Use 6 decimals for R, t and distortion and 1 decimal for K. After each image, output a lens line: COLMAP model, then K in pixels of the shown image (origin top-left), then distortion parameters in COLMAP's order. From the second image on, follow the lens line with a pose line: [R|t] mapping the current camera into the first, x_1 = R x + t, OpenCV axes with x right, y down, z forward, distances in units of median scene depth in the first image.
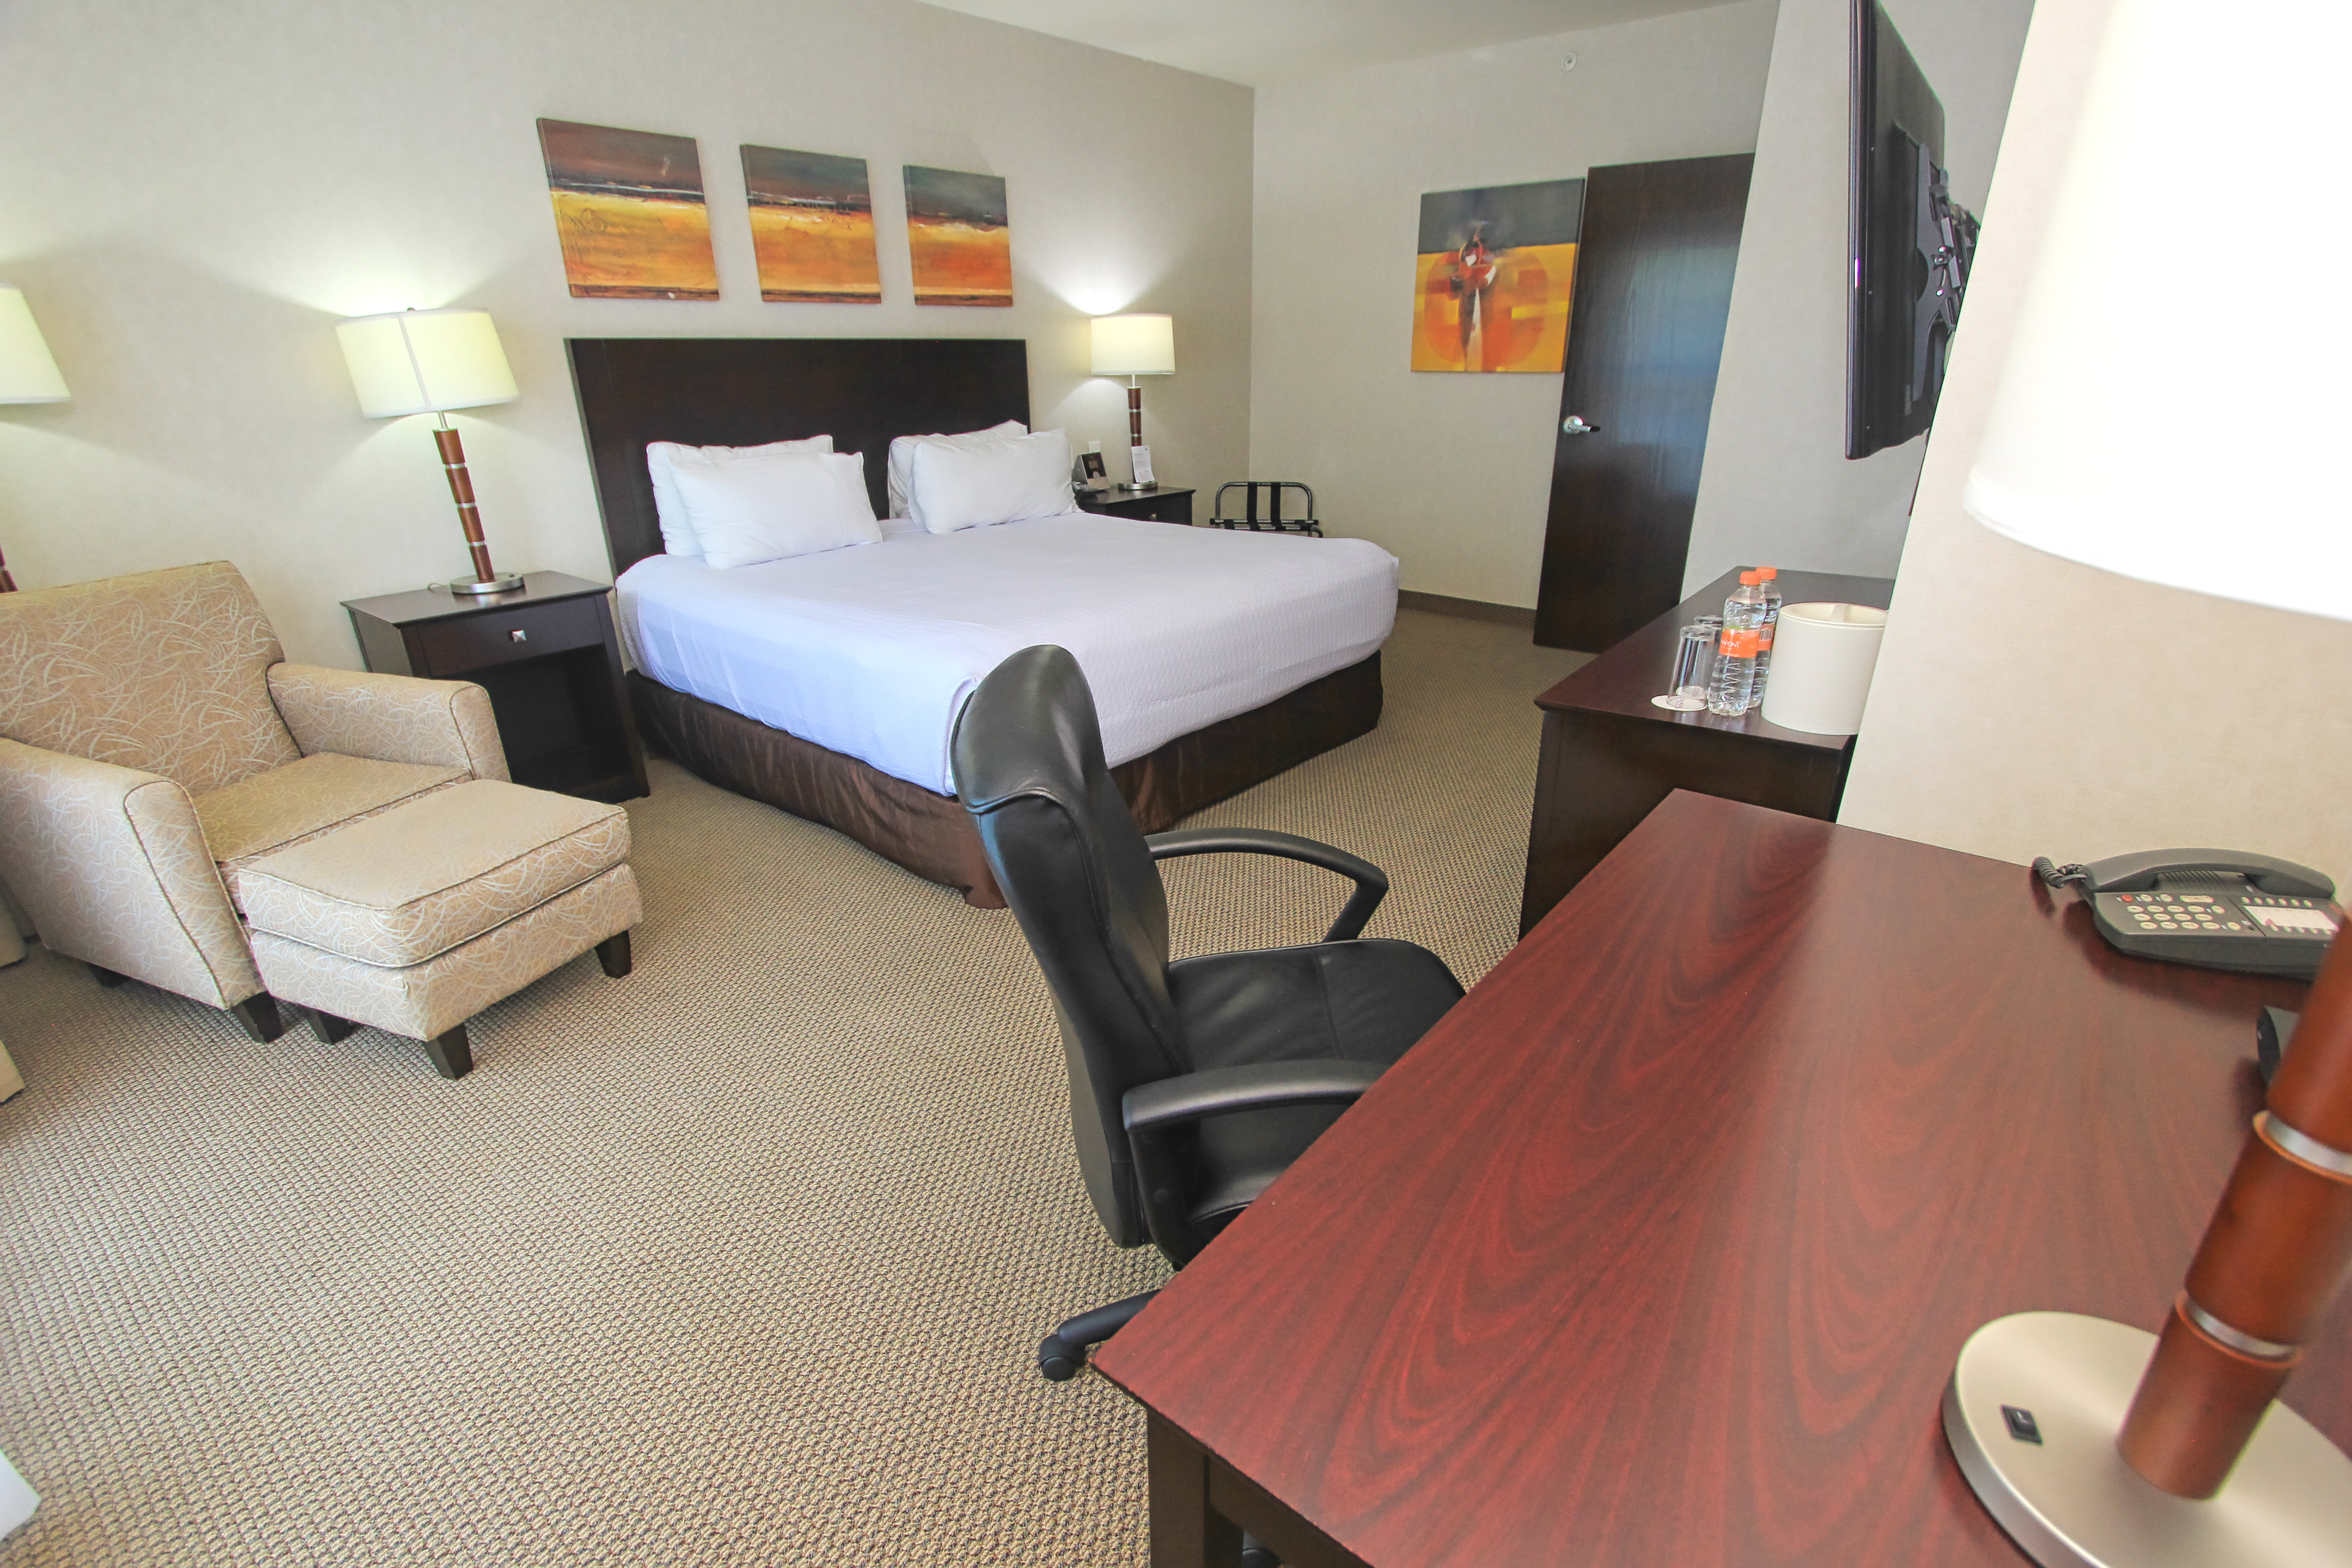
lens RADIAL K [[1082.1, 0, 1180.0], [0, 1082.1, 822.7], [0, 0, 1]] dist [-0.008511, 0.000411]
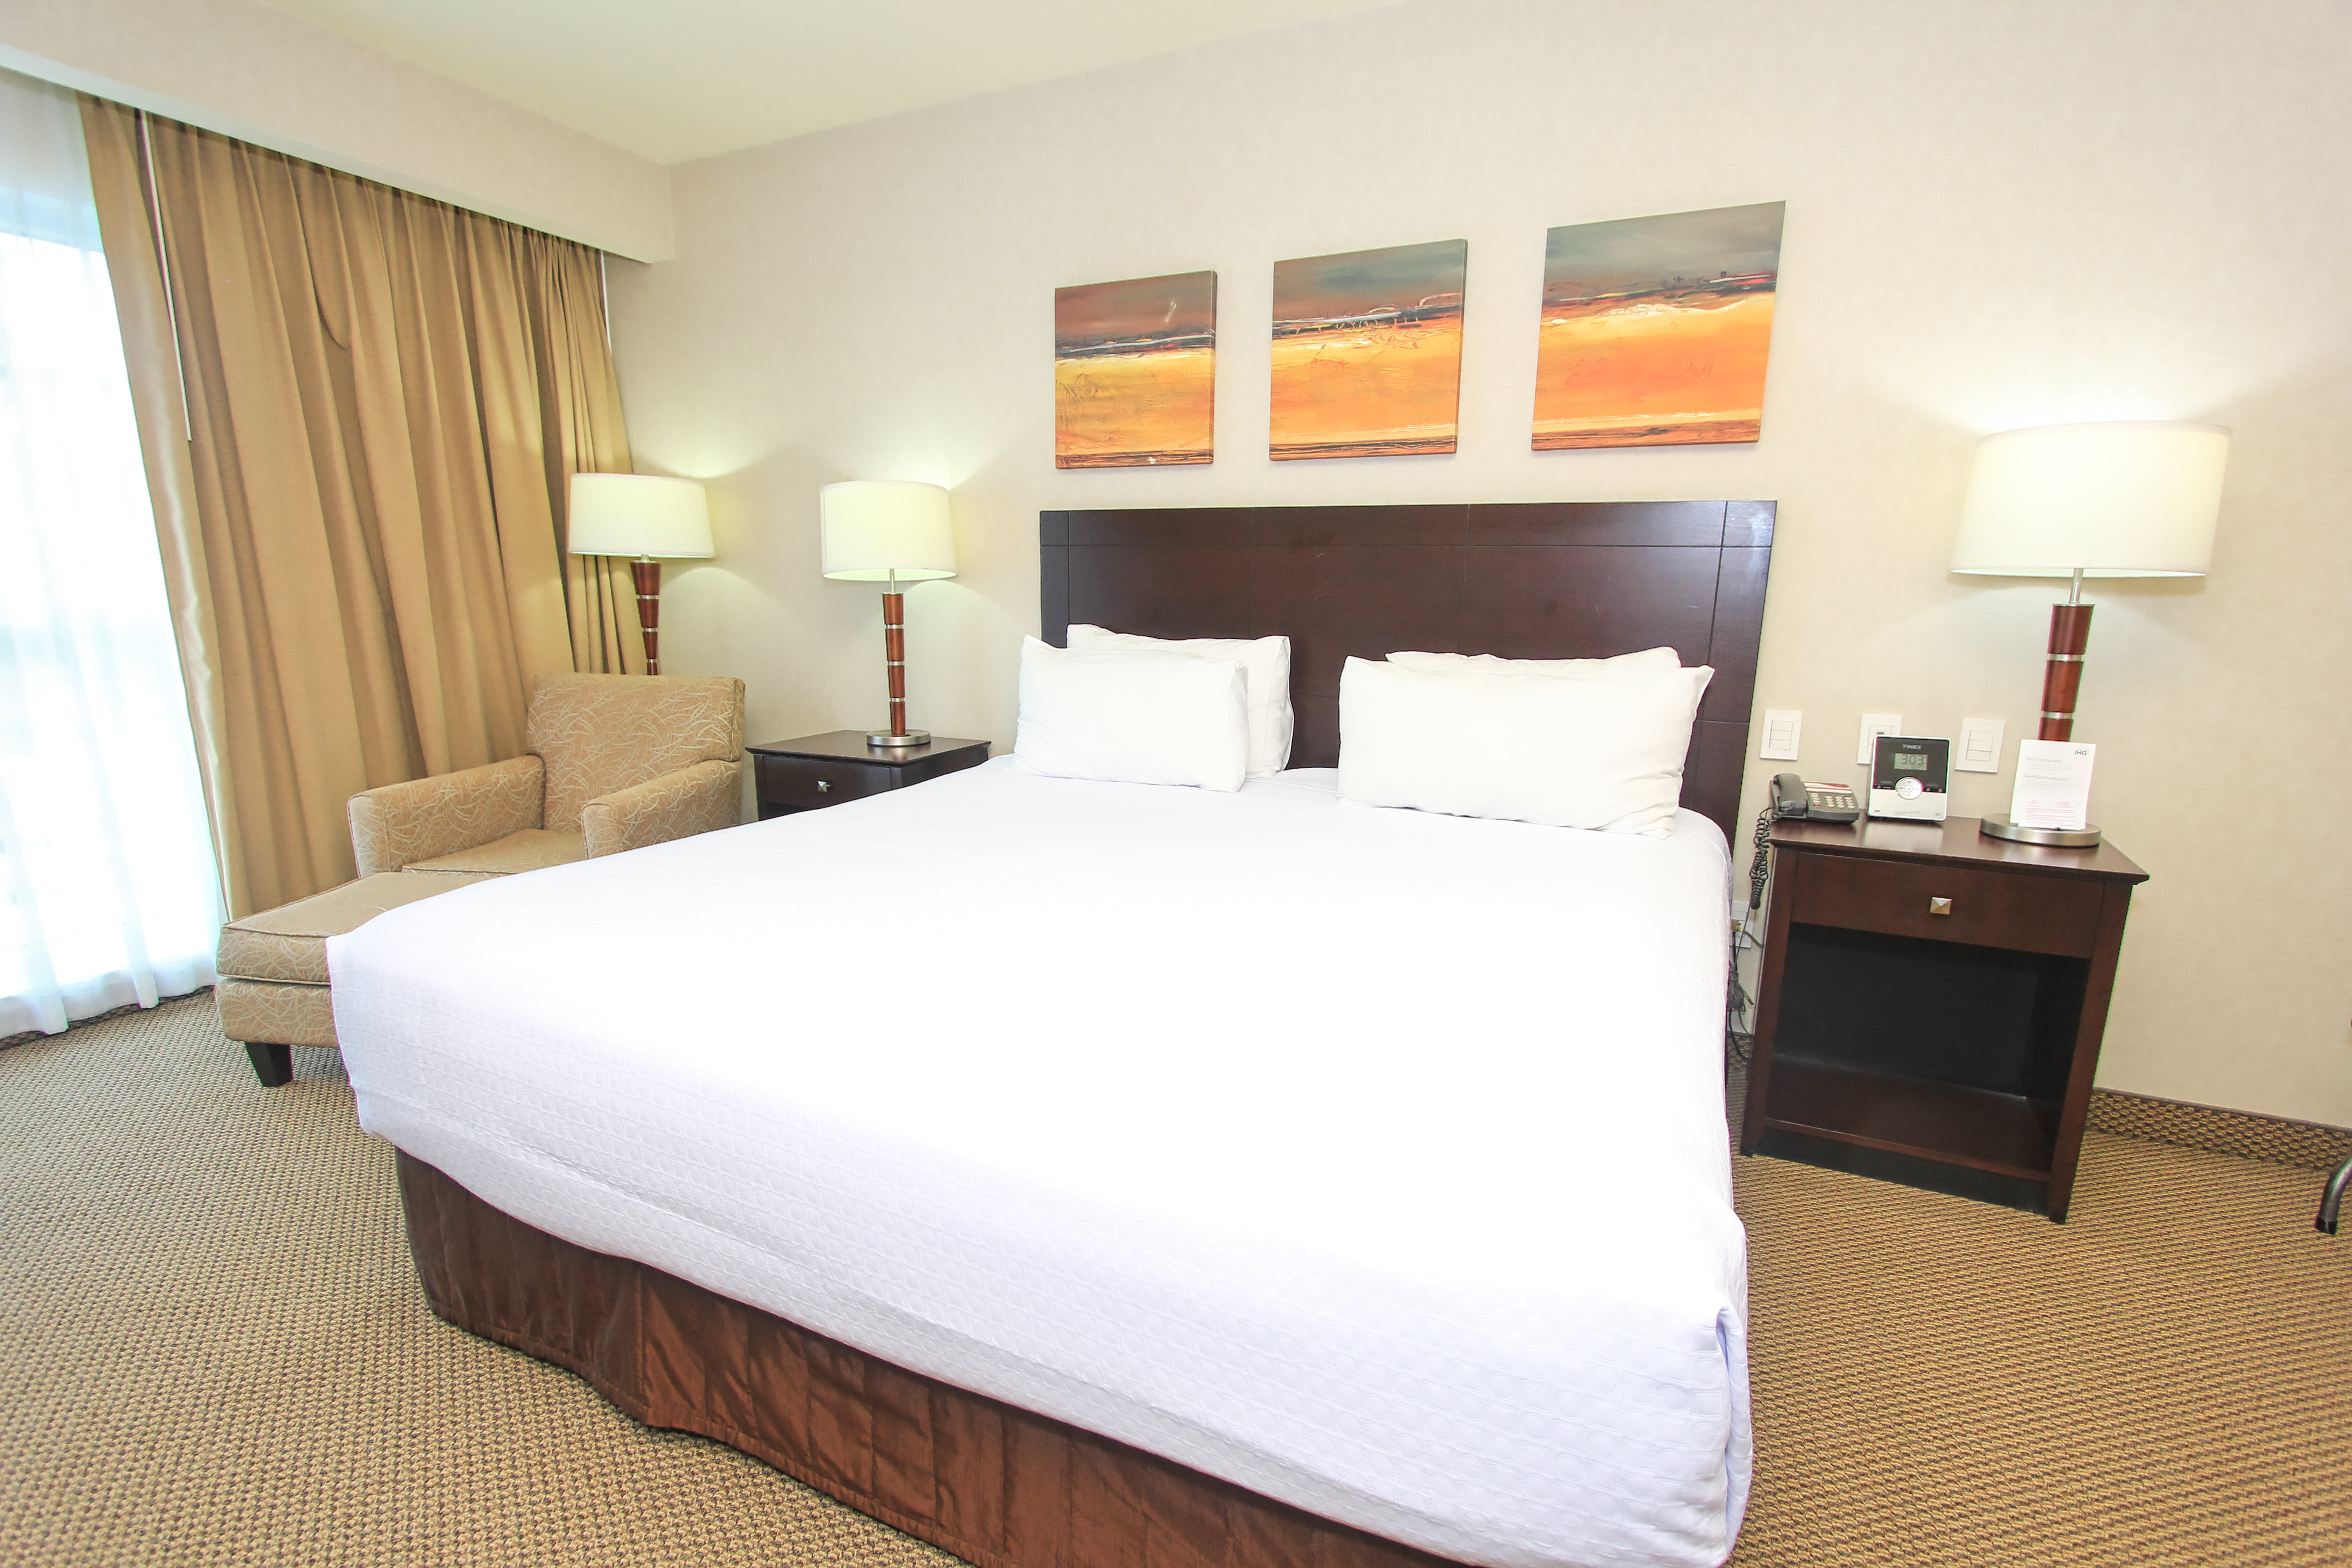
lens RADIAL K [[1082.1, 0, 1180.0], [0, 1082.1, 822.7], [0, 0, 1]] dist [-0.008511, 0.000411]
pose [[0.260830, 0.217948, -0.940461, 0.360977], [-0.402586, 0.909988, 0.099232, -0.313419], [0.877435, 0.352734, 0.325095, 0.812017]]
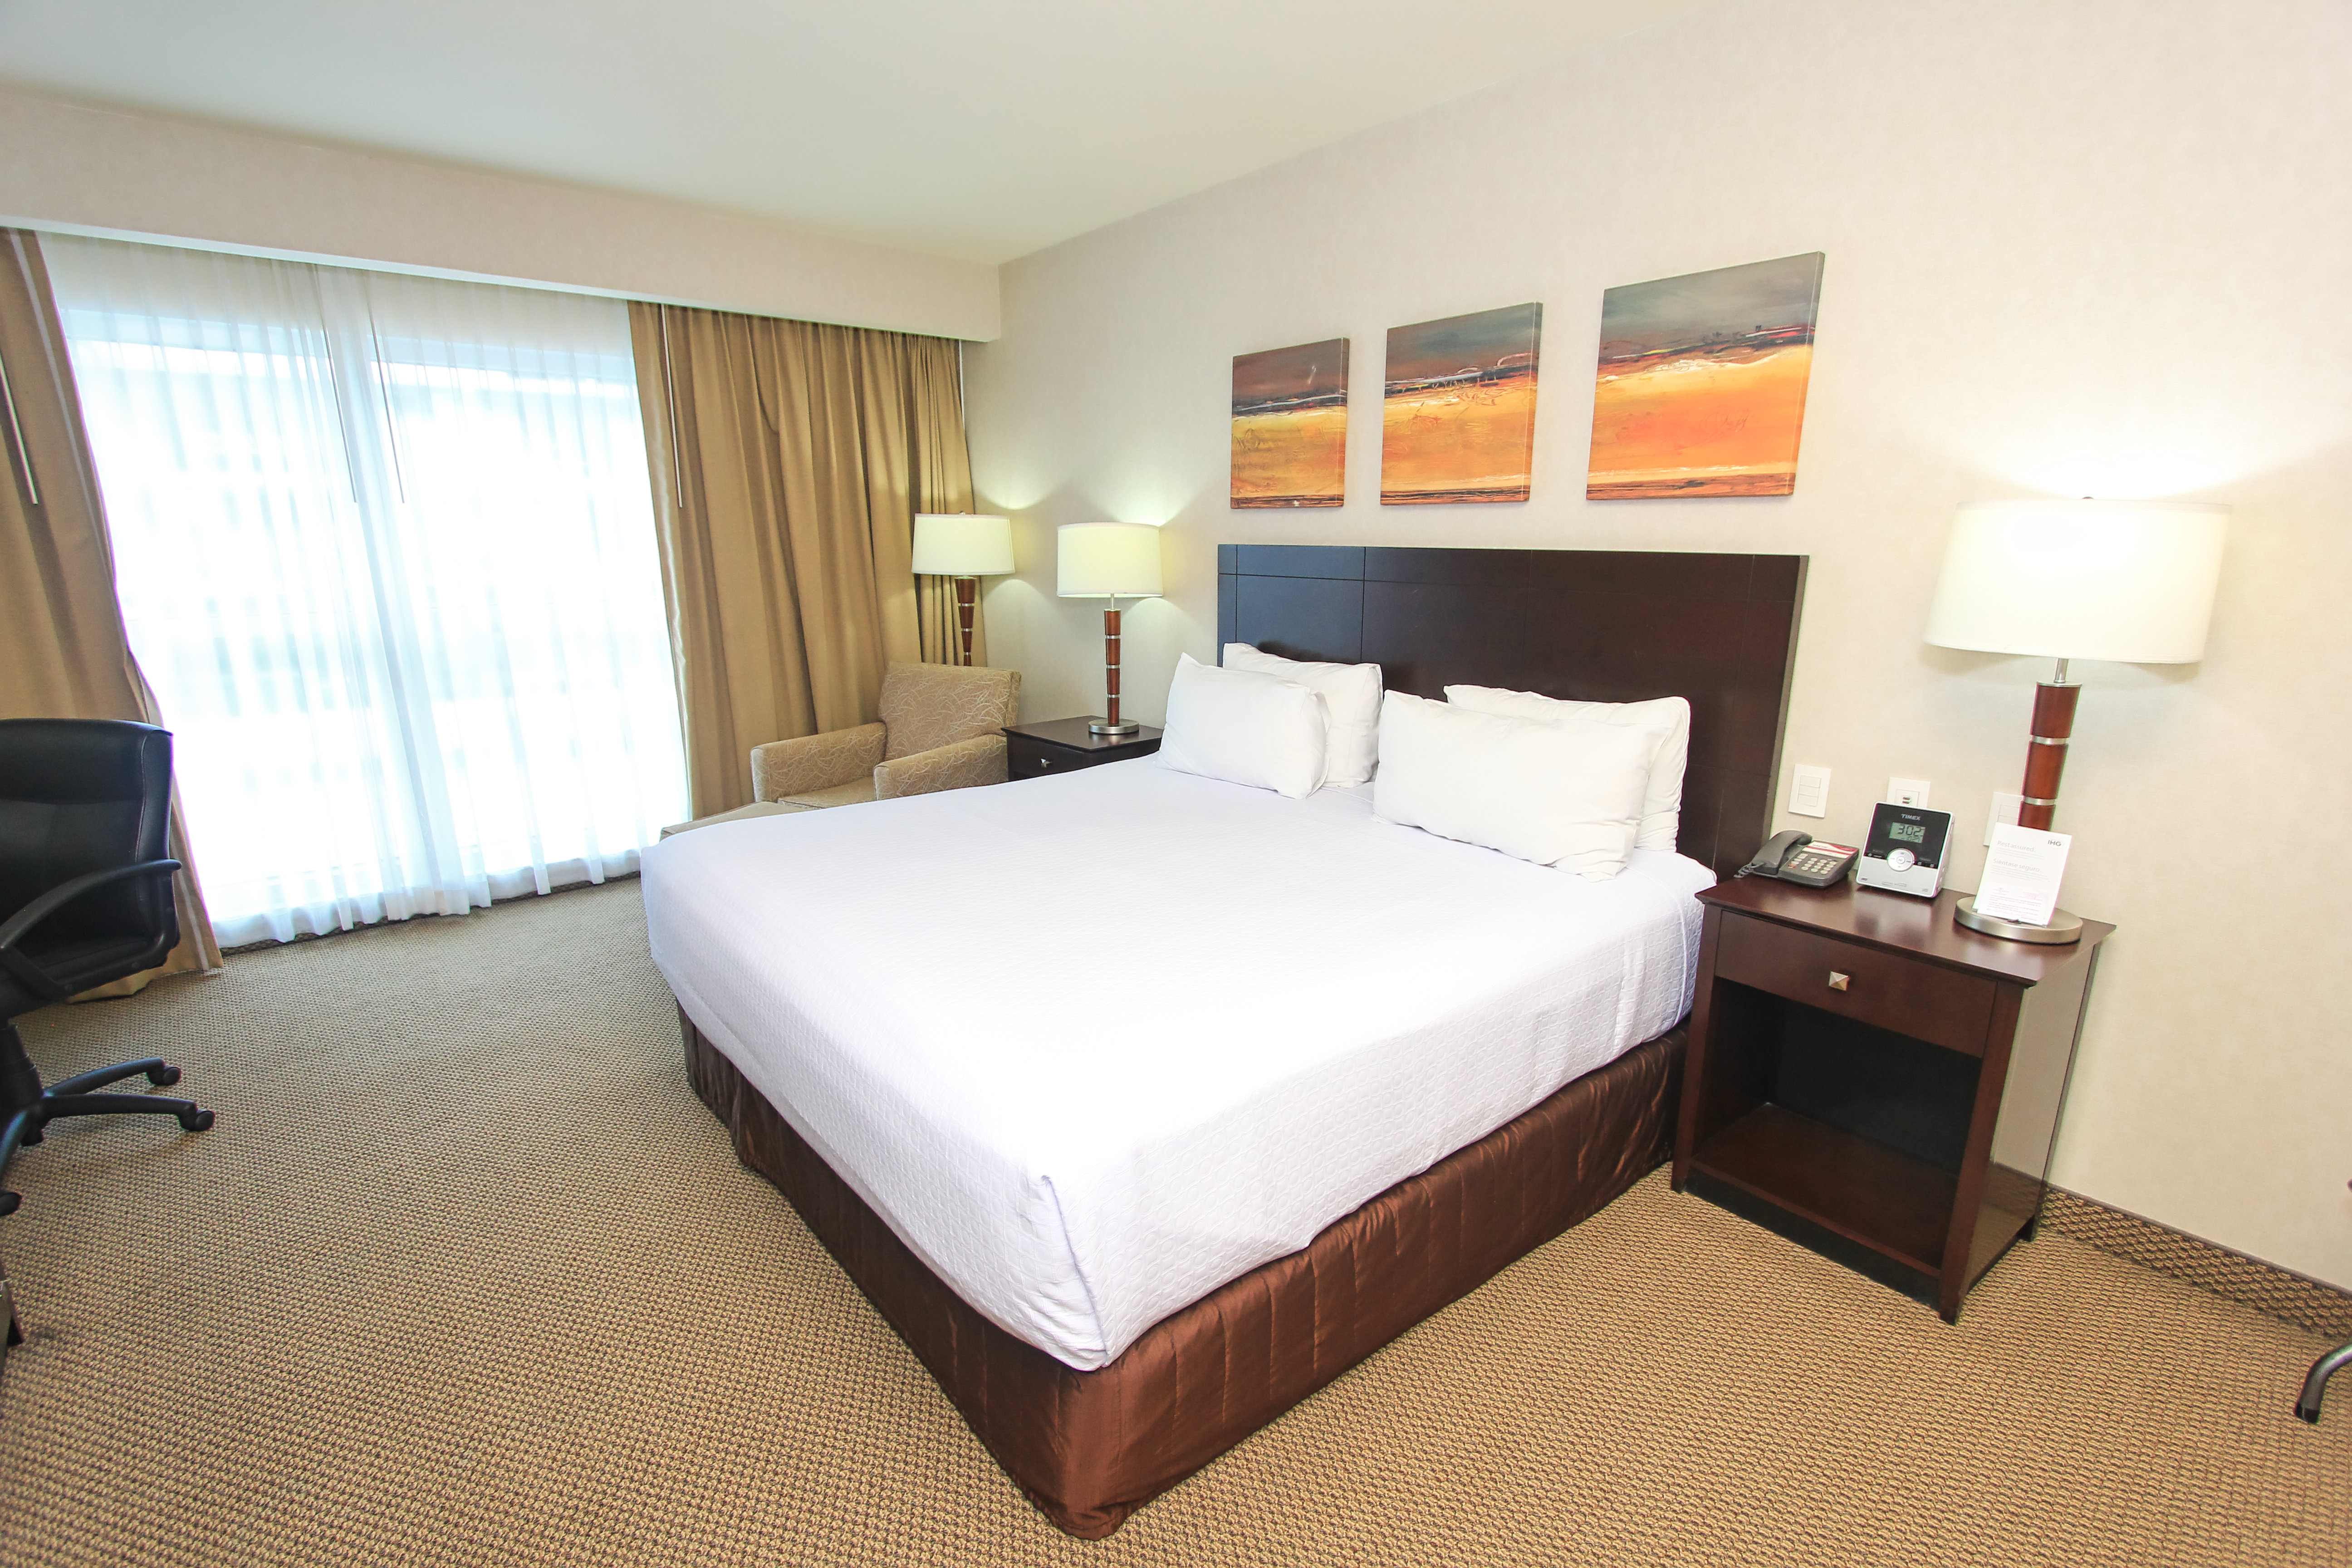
lens RADIAL K [[1087.1, 0, 1168.4], [0, 1087.1, 817.3], [0, 0, 1]] dist [-0.004121, 0.000095]
pose [[-0.176973, 0.261288, -0.948899, 0.516626], [-0.390500, 0.866342, 0.311385, -0.483116], [0.903432, 0.425652, -0.051286, 1.021754]]
